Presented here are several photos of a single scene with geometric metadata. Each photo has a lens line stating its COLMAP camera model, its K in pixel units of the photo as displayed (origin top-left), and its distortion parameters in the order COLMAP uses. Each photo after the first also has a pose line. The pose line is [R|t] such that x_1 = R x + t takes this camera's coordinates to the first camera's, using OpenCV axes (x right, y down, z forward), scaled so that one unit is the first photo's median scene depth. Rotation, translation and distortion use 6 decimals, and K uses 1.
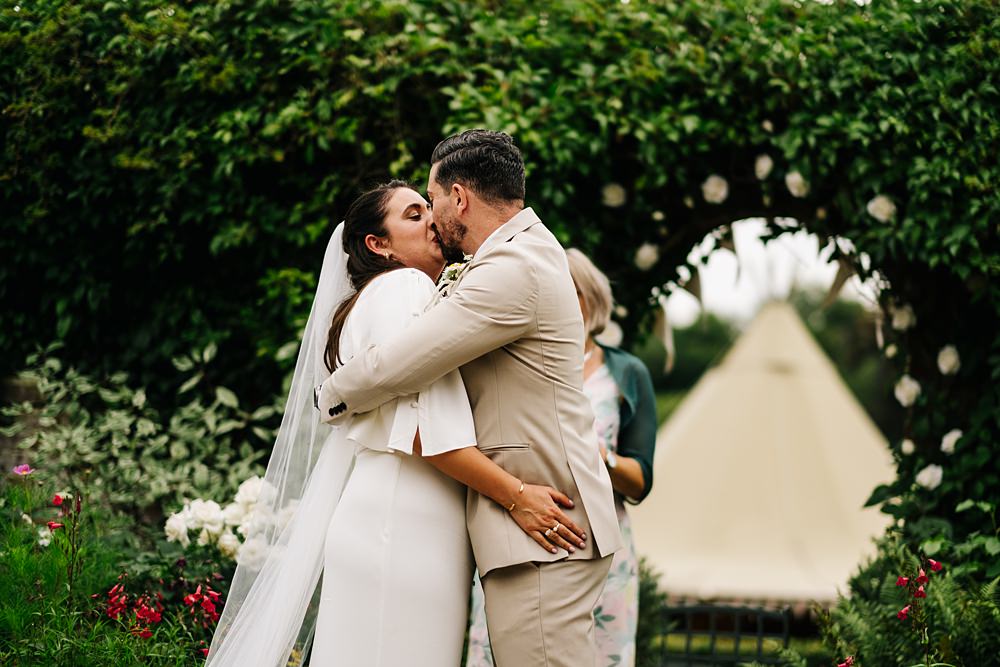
lens RADIAL K [[2602.7, 0, 501.2], [0, 2602.7, 357.6], [0, 0, 1]] dist [0.000574, 0.215289]
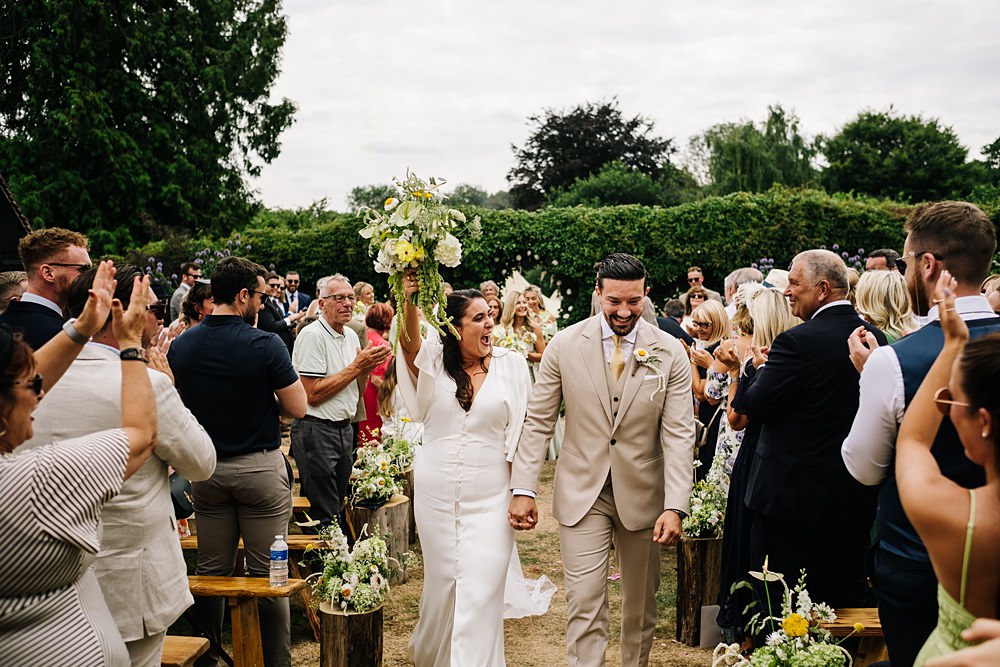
lens RADIAL K [[995.3, 0, 500.0], [0, 995.3, 333.5], [0, 0, 1]] dist [-0.010903, 0.044245]
pose [[0.987659, -0.065773, 0.142141, -0.220989], [0.049232, 0.991922, 0.116904, -0.143842], [-0.148682, -0.108464, 0.982919, -0.797989]]
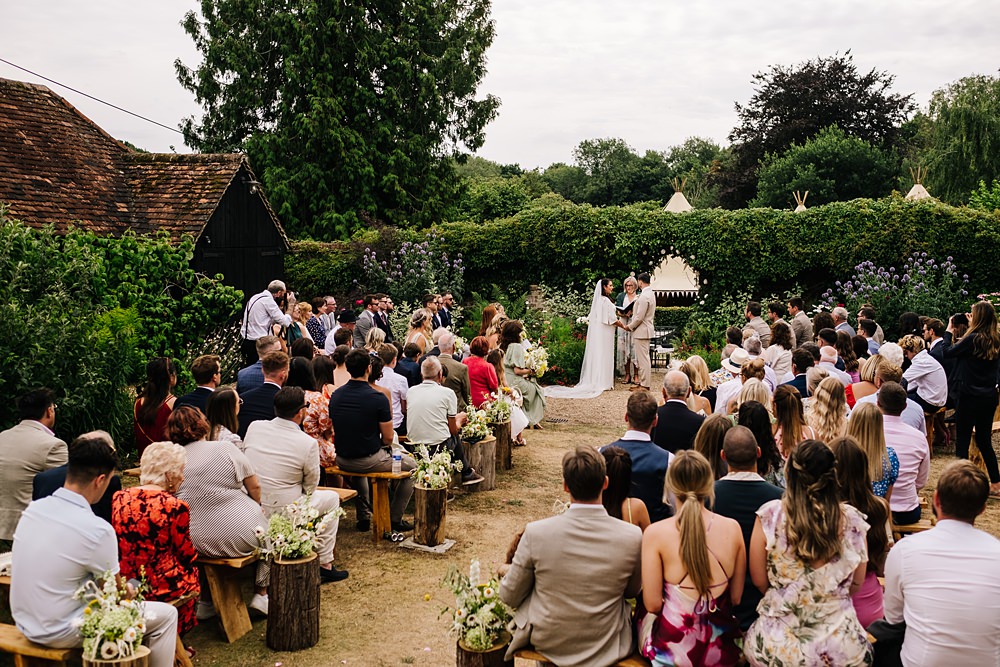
lens RADIAL K [[995.3, 0, 500.0], [0, 995.3, 333.5], [0, 0, 1]] dist [-0.010903, 0.044245]
pose [[0.996375, -0.032683, -0.078547, -0.106222], [0.044135, 0.987881, 0.148808, -0.228488], [0.072731, -0.151735, 0.985742, -1.174767]]
